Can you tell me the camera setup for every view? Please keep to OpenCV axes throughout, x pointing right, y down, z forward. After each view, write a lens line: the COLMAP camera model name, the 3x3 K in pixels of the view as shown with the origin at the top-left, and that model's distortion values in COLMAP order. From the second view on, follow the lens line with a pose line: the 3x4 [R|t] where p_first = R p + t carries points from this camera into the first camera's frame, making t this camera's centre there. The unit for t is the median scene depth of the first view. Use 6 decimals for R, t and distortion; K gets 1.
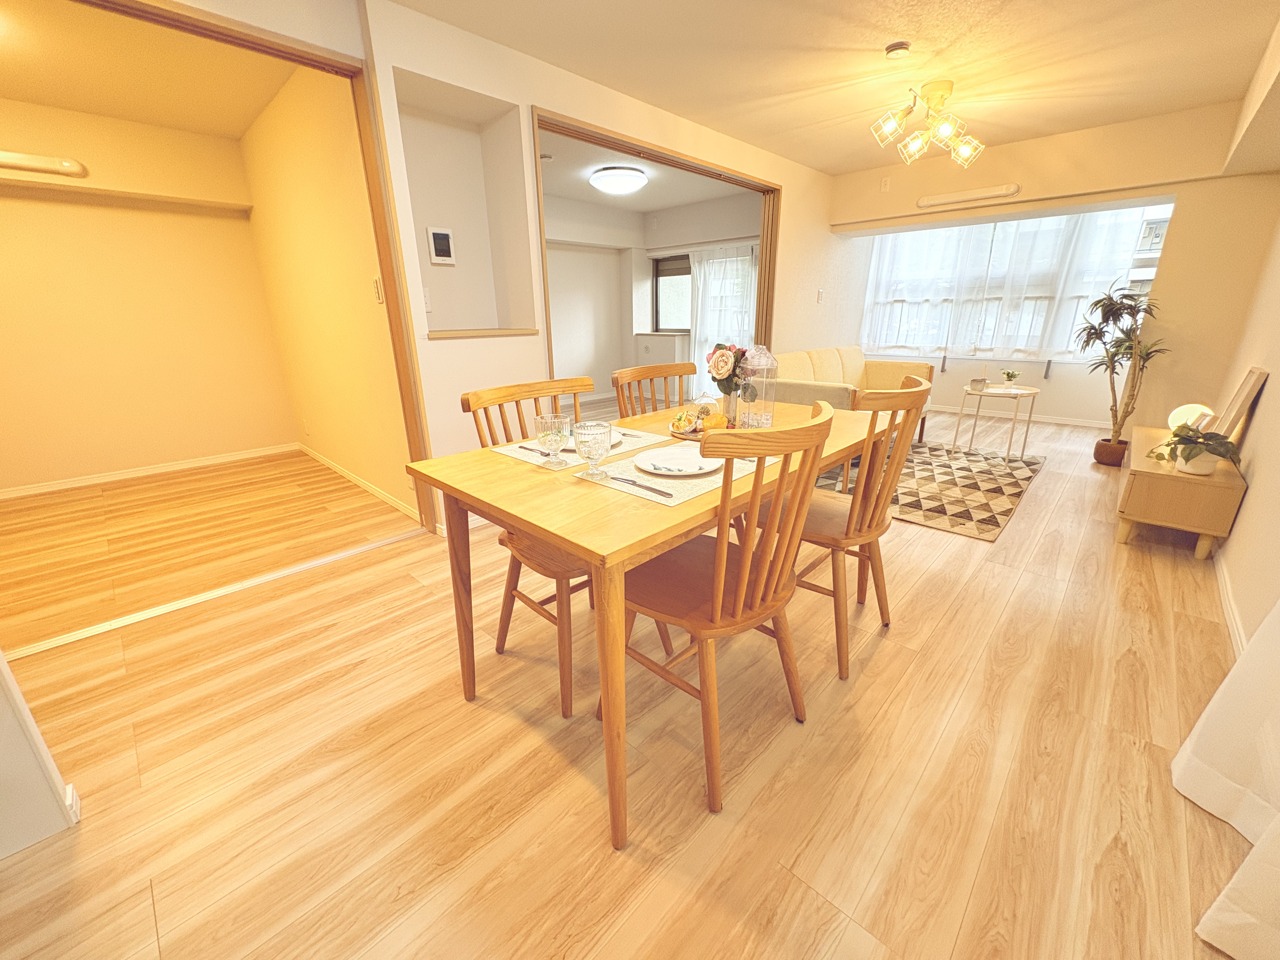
lens RADIAL K [[512.0, 0, 640.0], [0, 512.0, 480.0], [0, 0, 1]] dist [-0.001843, -0.000192]
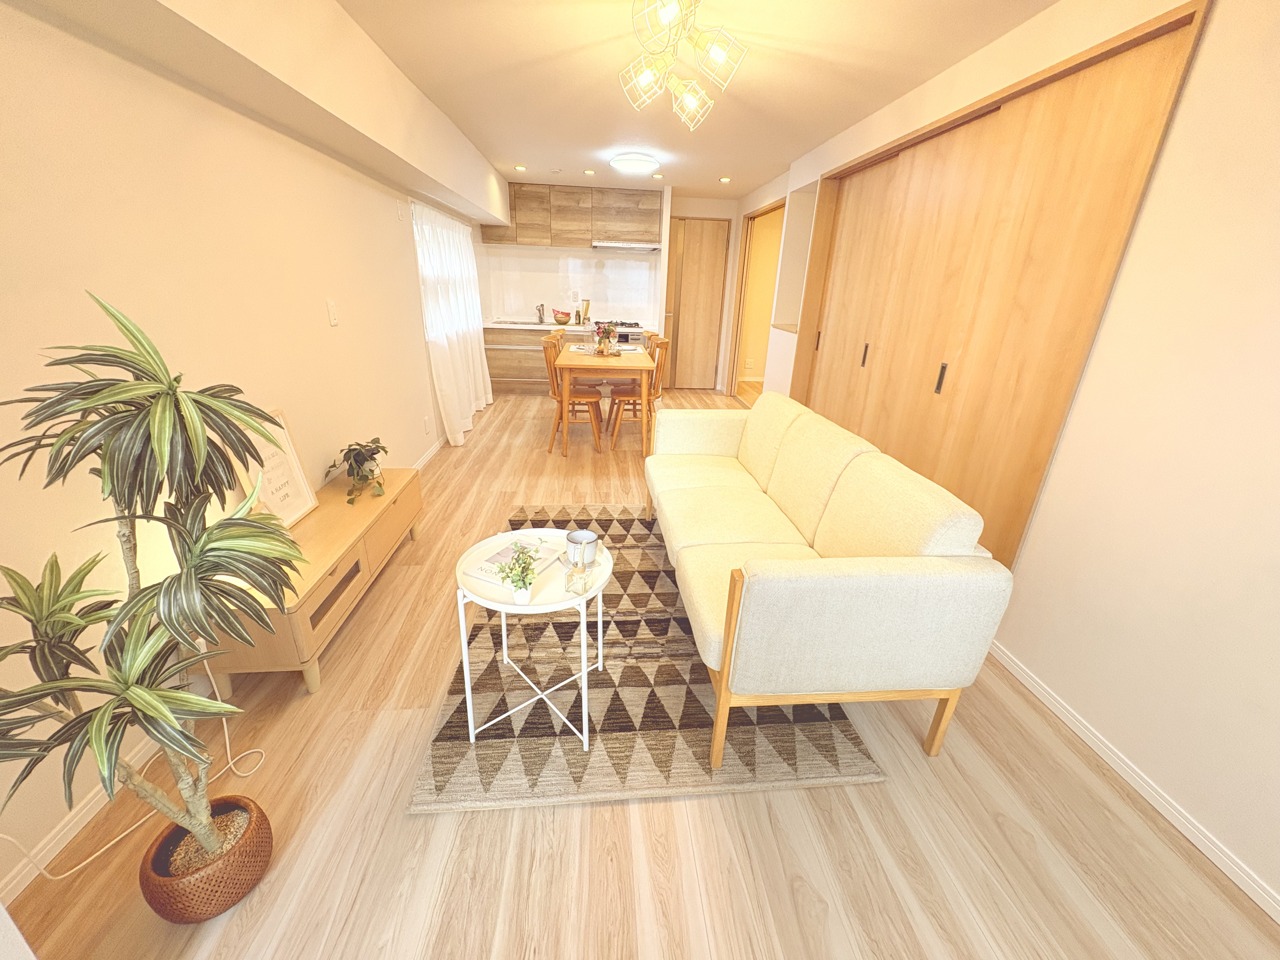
lens RADIAL K [[512.0, 0, 640.0], [0, 512.0, 480.0], [0, 0, 1]] dist [-0.001843, -0.000192]
pose [[-0.669666, 0.262041, -0.694897, 1.370760], [-0.256864, 0.796212, 0.547784, -0.722058], [0.696827, 0.545326, -0.465887, 1.808765]]
